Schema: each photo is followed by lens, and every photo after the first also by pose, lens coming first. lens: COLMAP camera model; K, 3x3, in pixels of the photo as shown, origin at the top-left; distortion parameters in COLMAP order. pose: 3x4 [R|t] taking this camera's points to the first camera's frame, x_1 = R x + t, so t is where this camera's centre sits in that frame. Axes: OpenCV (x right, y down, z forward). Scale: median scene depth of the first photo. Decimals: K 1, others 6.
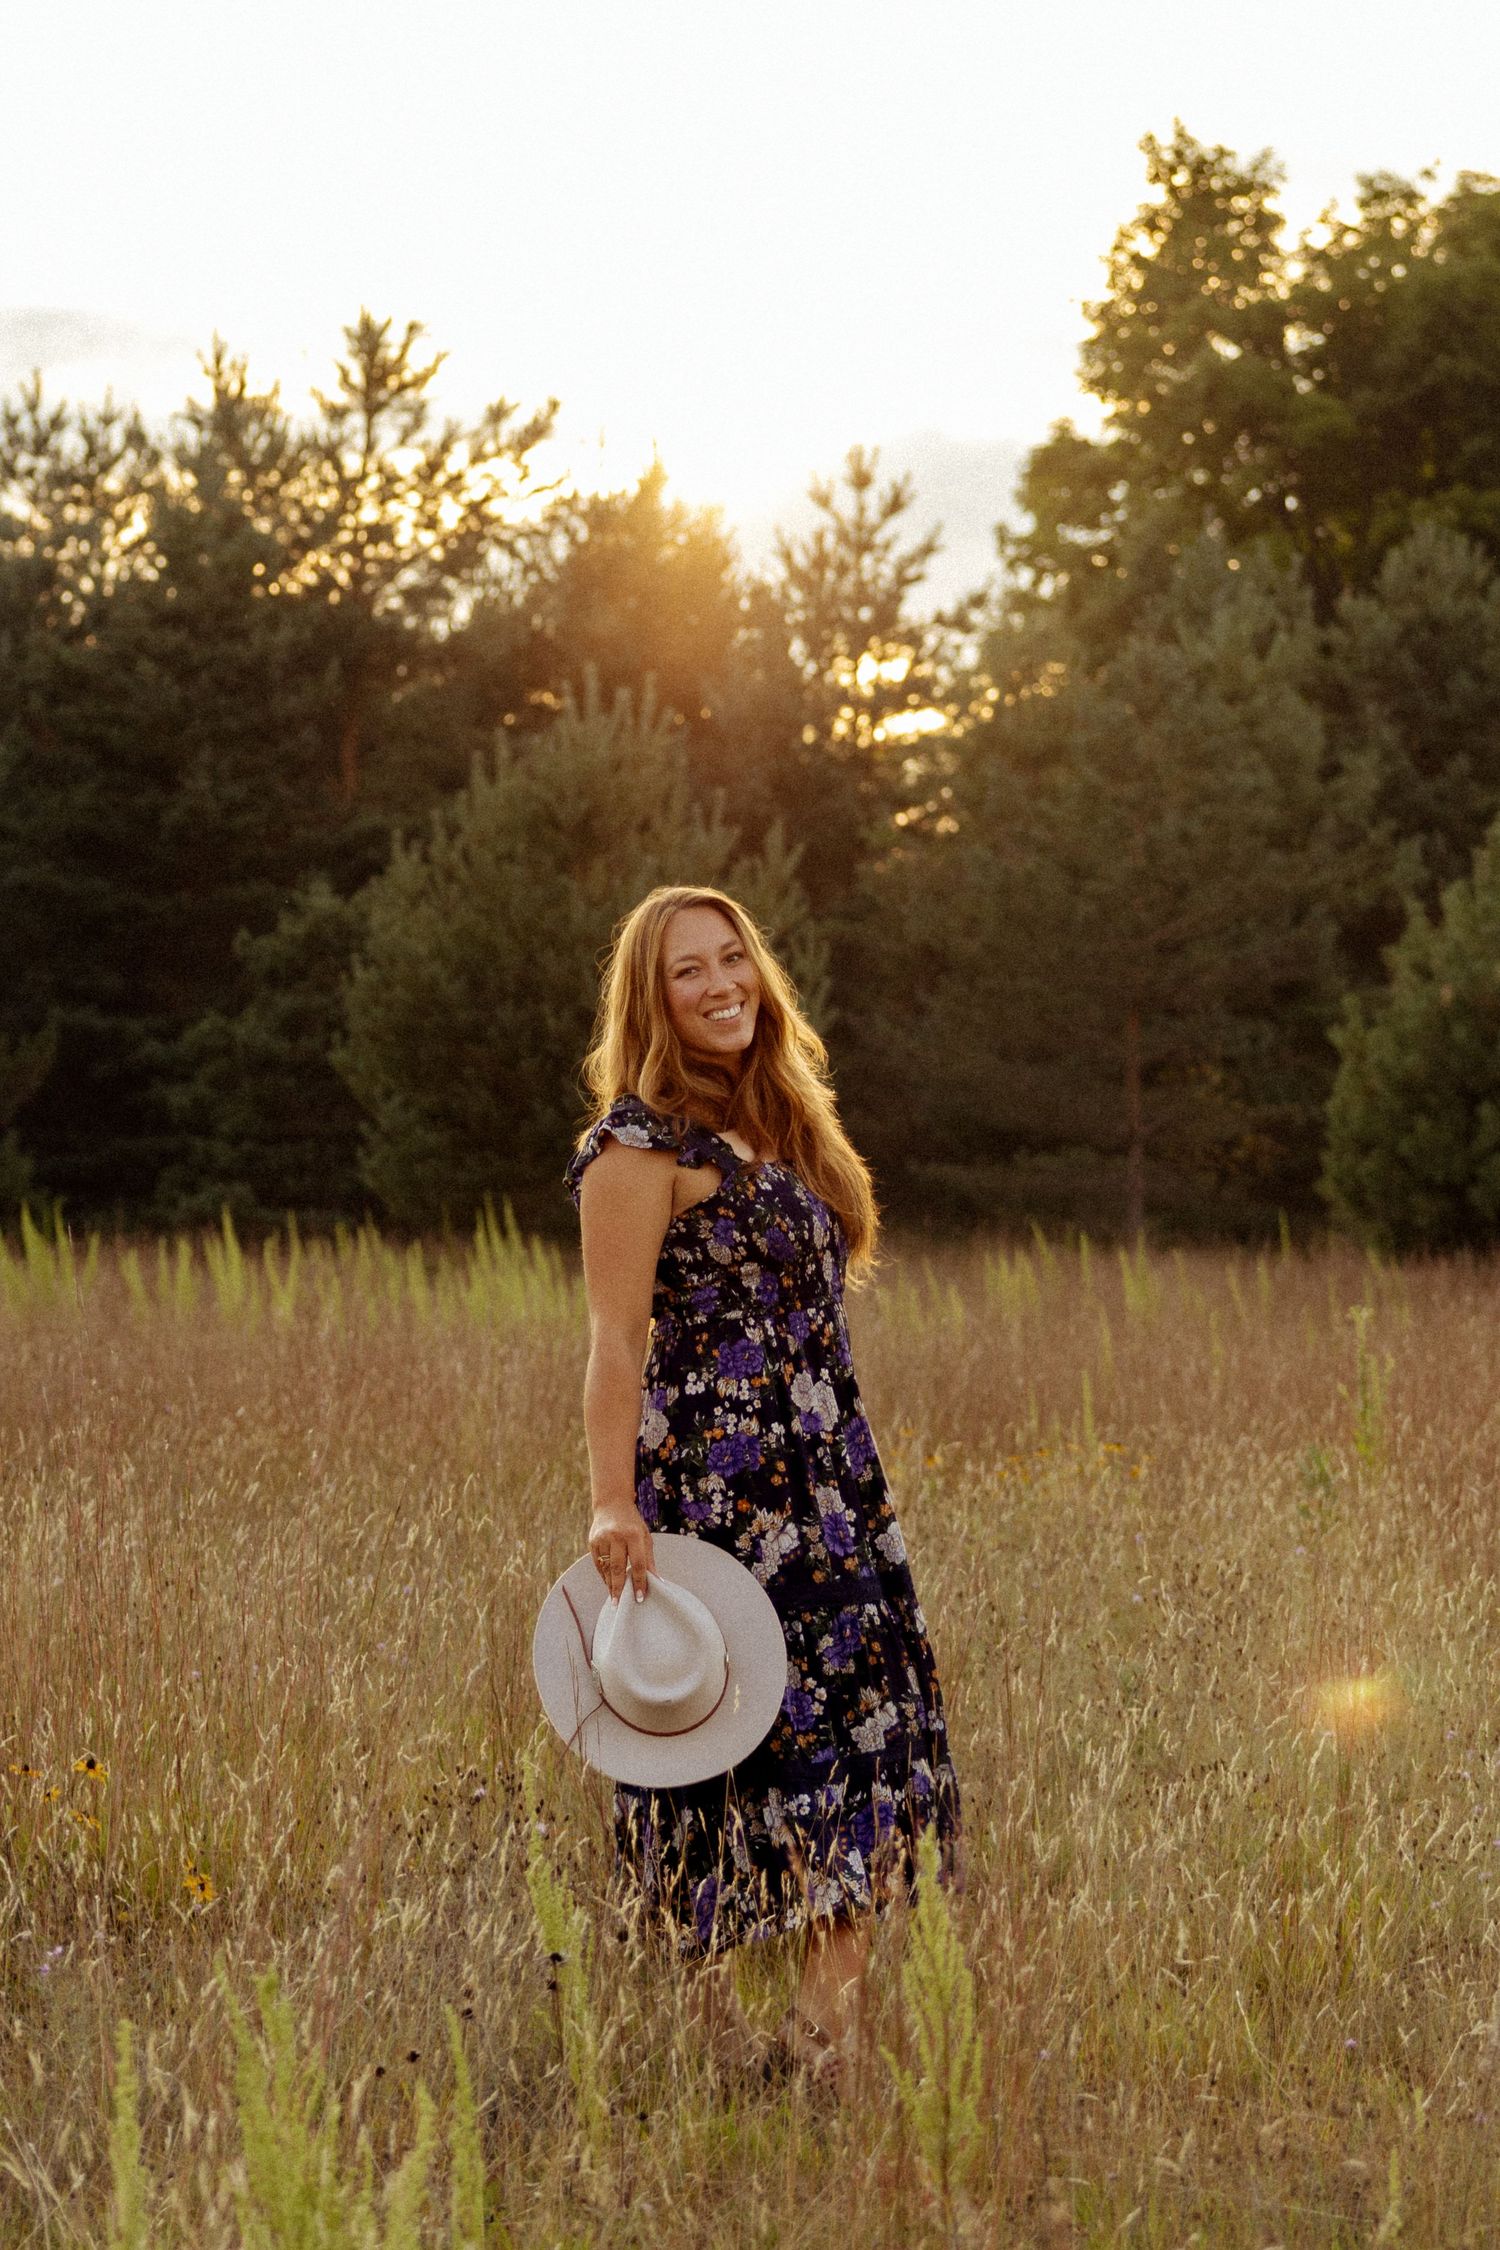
lens RADIAL K [[6005.4, 0, 750.0], [0, 6005.4, 1125.0], [0, 0, 1]] dist [-0.047017, 0.641228]
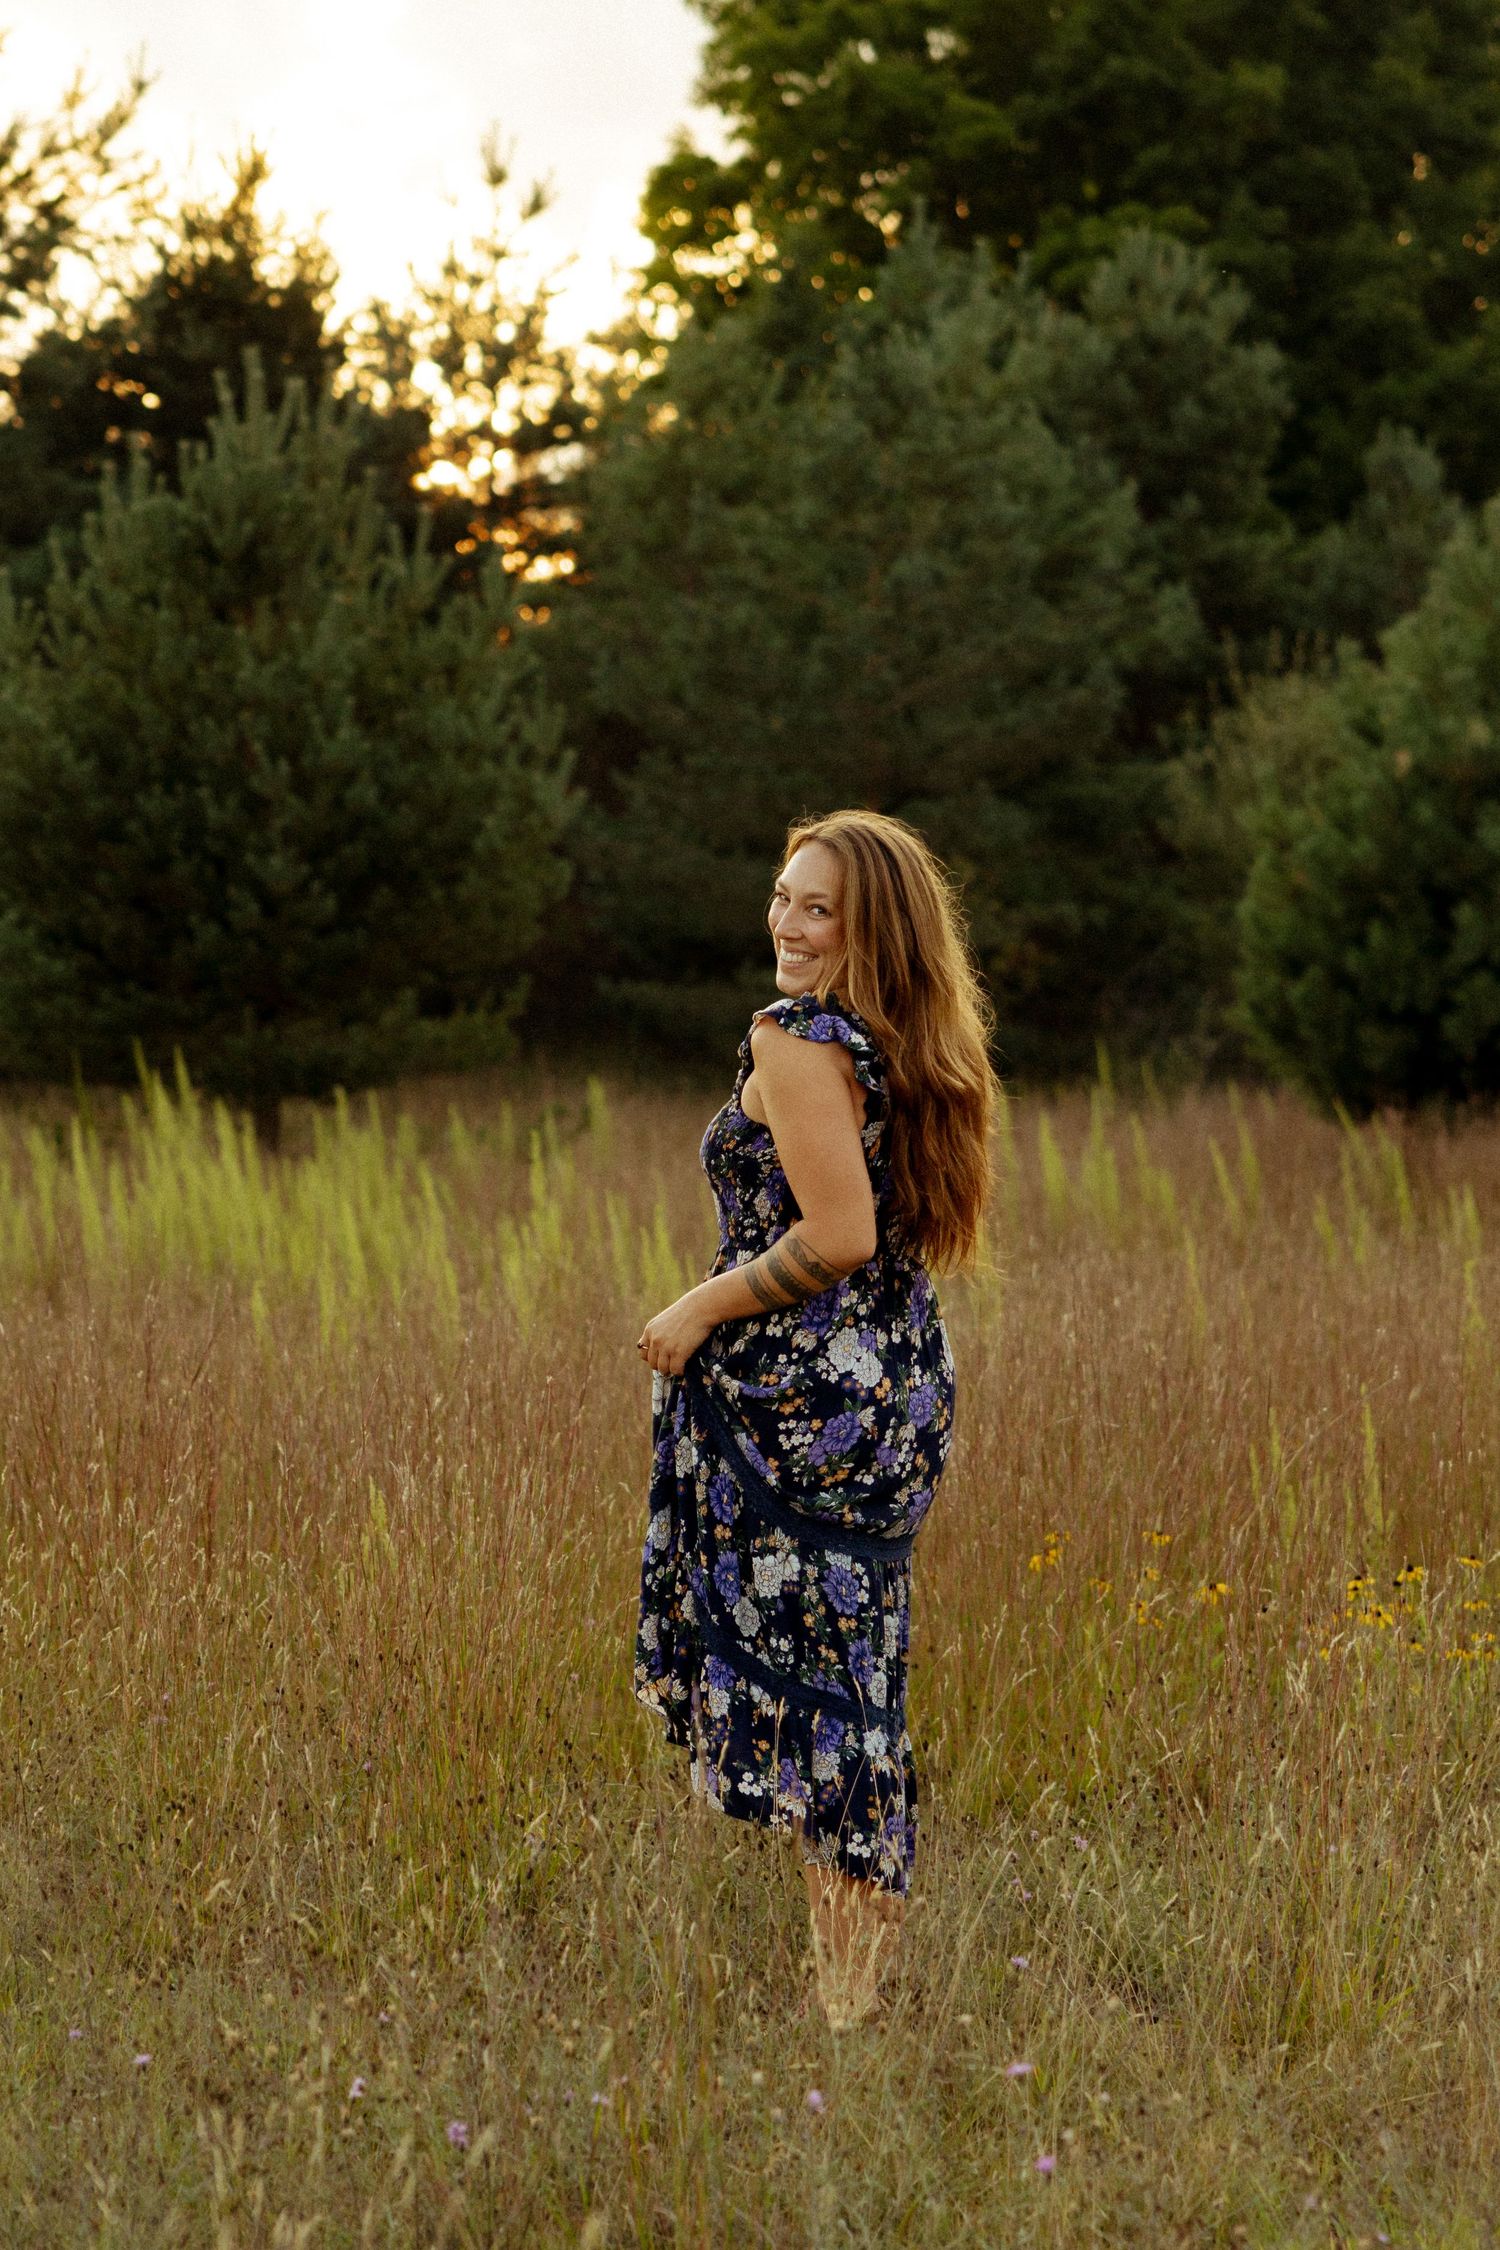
lens RADIAL K [[8082.8, 0, 750.0], [0, 8082.8, 1125.0], [0, 0, 1]] dist [-0.398986, 1.702114]
pose [[0.999450, -0.012516, 0.030700, 0.016780], [0.011825, 0.999675, 0.022577, 0.001579], [-0.030973, -0.022202, 0.999274, -0.133967]]
